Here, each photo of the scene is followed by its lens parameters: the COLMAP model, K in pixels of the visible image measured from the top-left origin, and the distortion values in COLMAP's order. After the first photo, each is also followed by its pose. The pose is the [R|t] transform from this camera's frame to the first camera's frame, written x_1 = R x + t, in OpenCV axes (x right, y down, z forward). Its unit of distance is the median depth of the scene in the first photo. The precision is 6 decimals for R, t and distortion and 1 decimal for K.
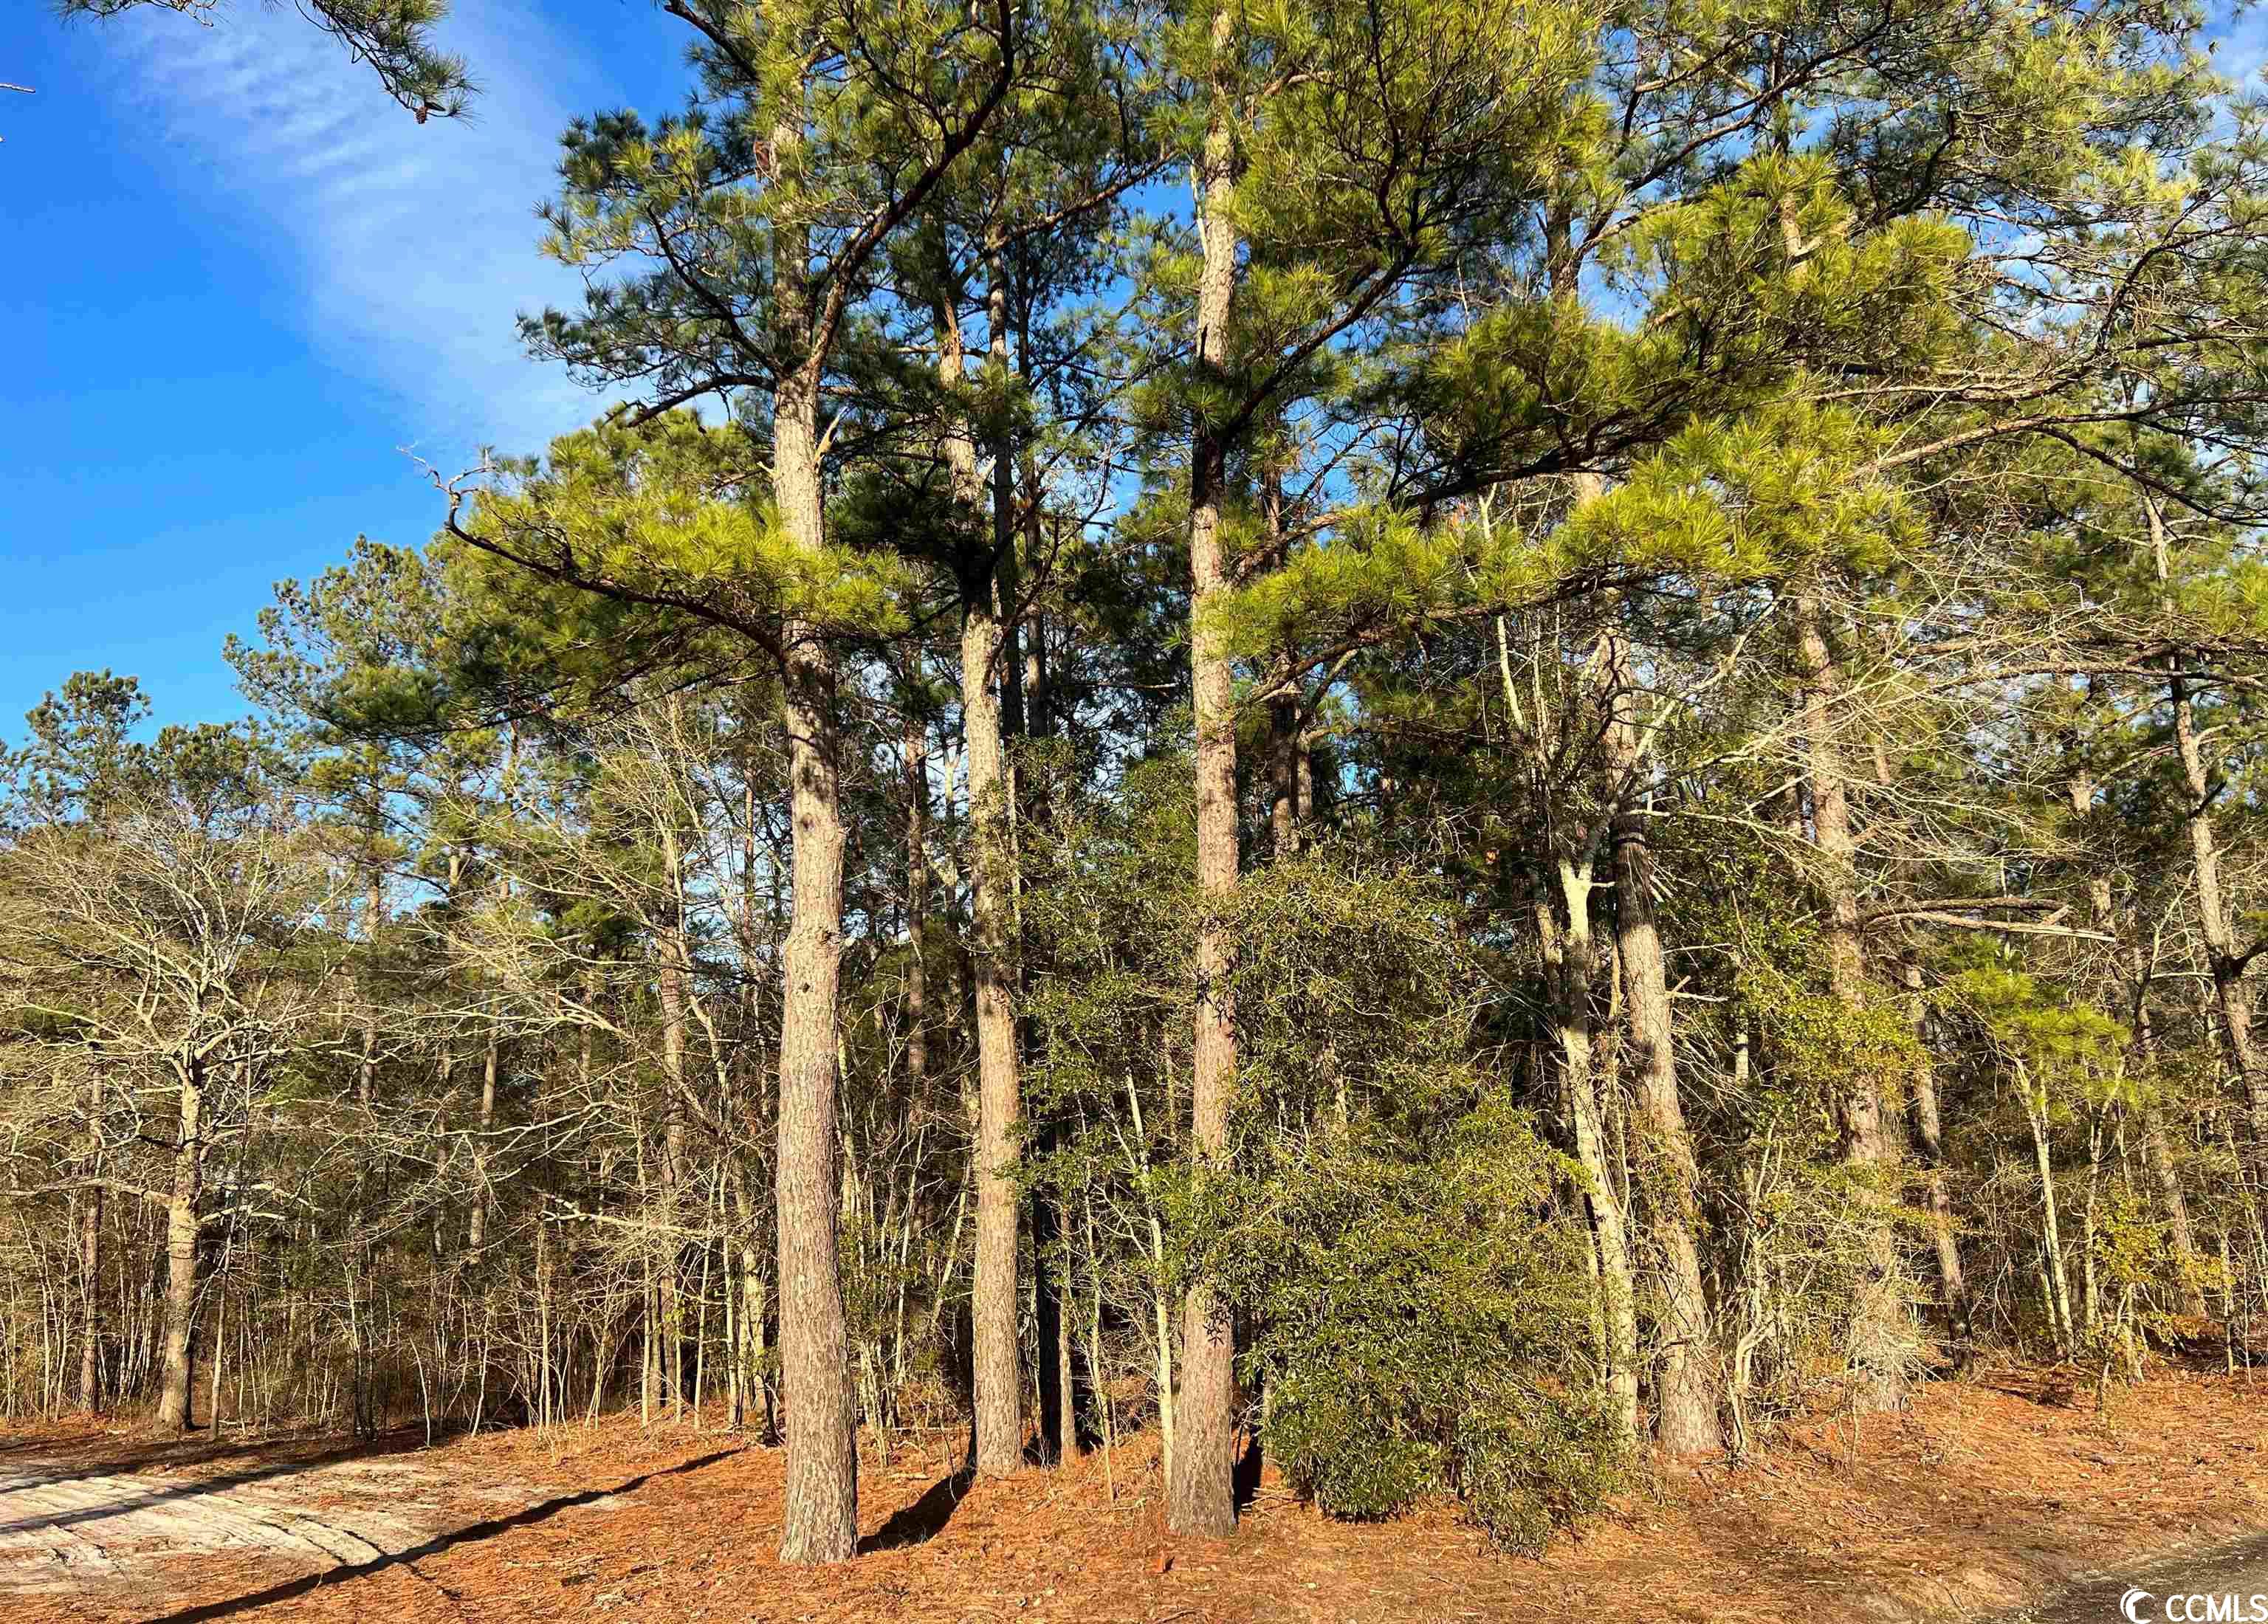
lens RADIAL K [[1687.0, 0, 1147.6], [0, 1687.0, 858.3], [0, 0, 1]] dist [0.045063, -0.045346]
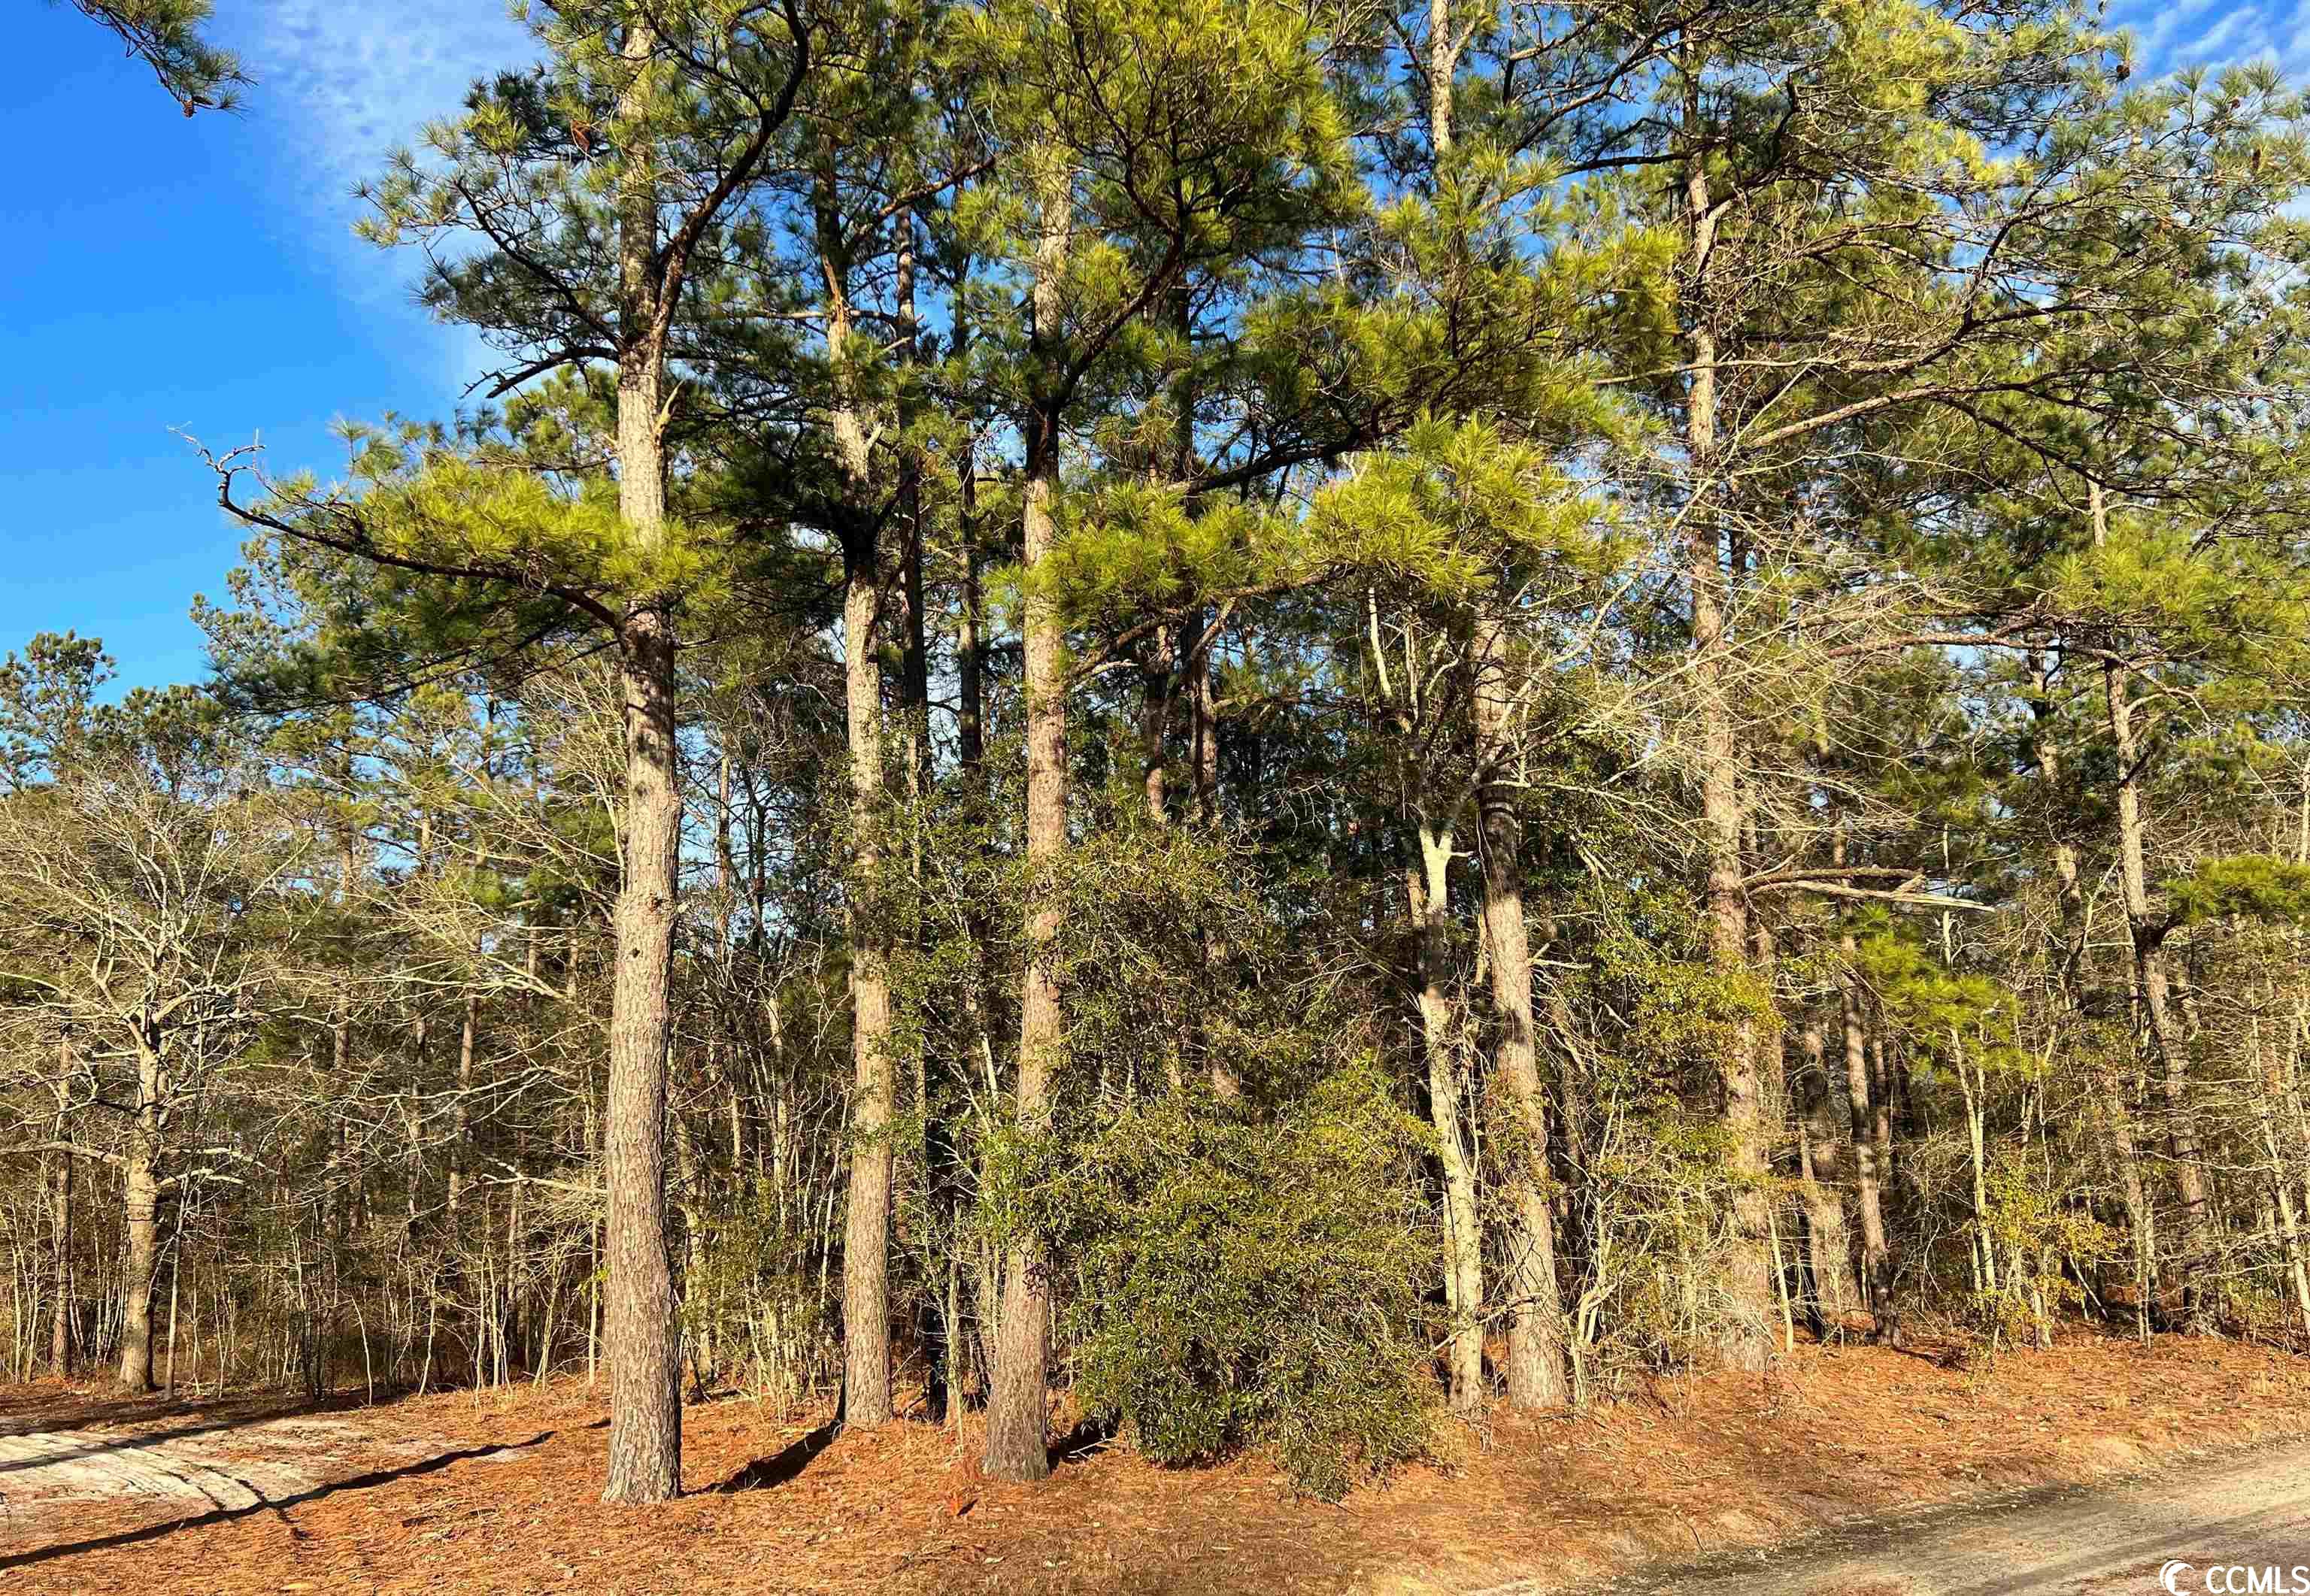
lens RADIAL K [[1744.2, 0, 1208.3], [0, 1744.2, 864.2], [0, 0, 1]] dist [0.028470, -0.029271]
pose [[0.999989, 0.003112, -0.003627, 0.117585], [-0.003026, 0.999720, 0.023467, -0.001820], [0.003699, -0.023455, 0.999718, -0.045041]]
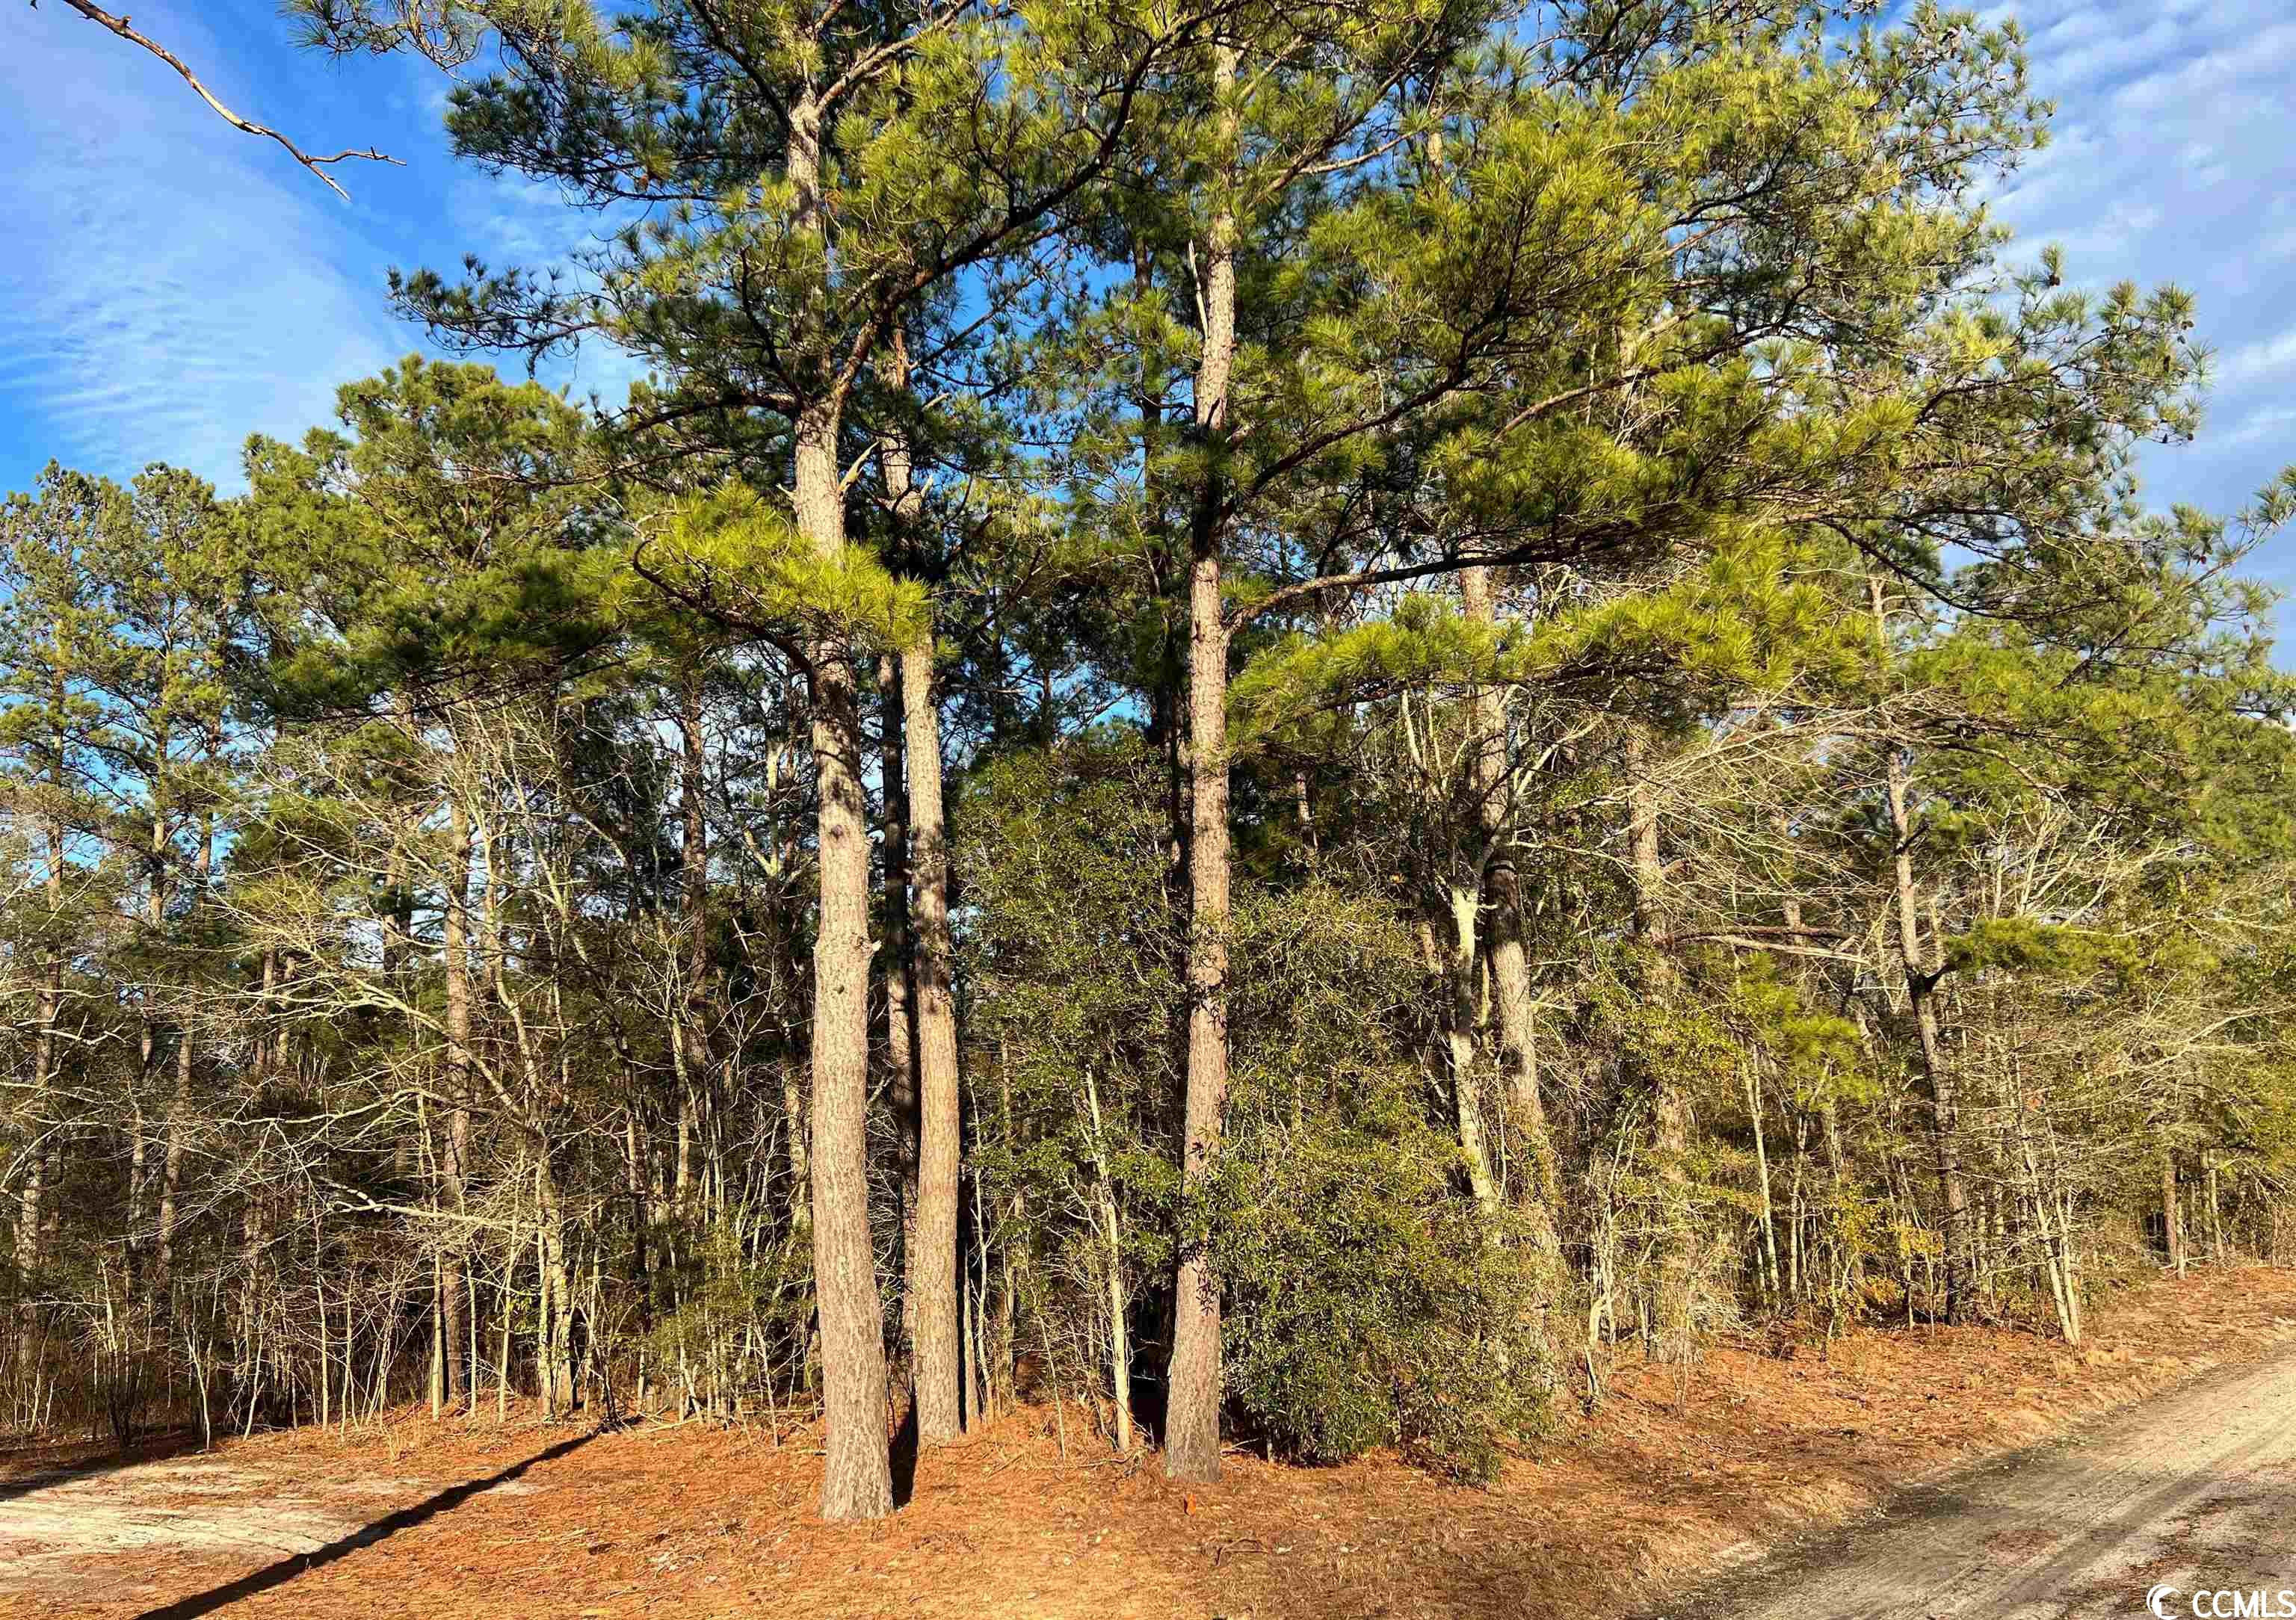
lens RADIAL K [[1739.6, 0, 1147.5], [0, 1739.6, 874.3], [0, 0, 1]] dist [0.051895, -0.049615]
pose [[0.977681, 0.032254, 0.207602, -0.192375], [-0.036850, 0.999153, 0.018306, -0.018704], [-0.206836, -0.025547, 0.978042, -0.091679]]
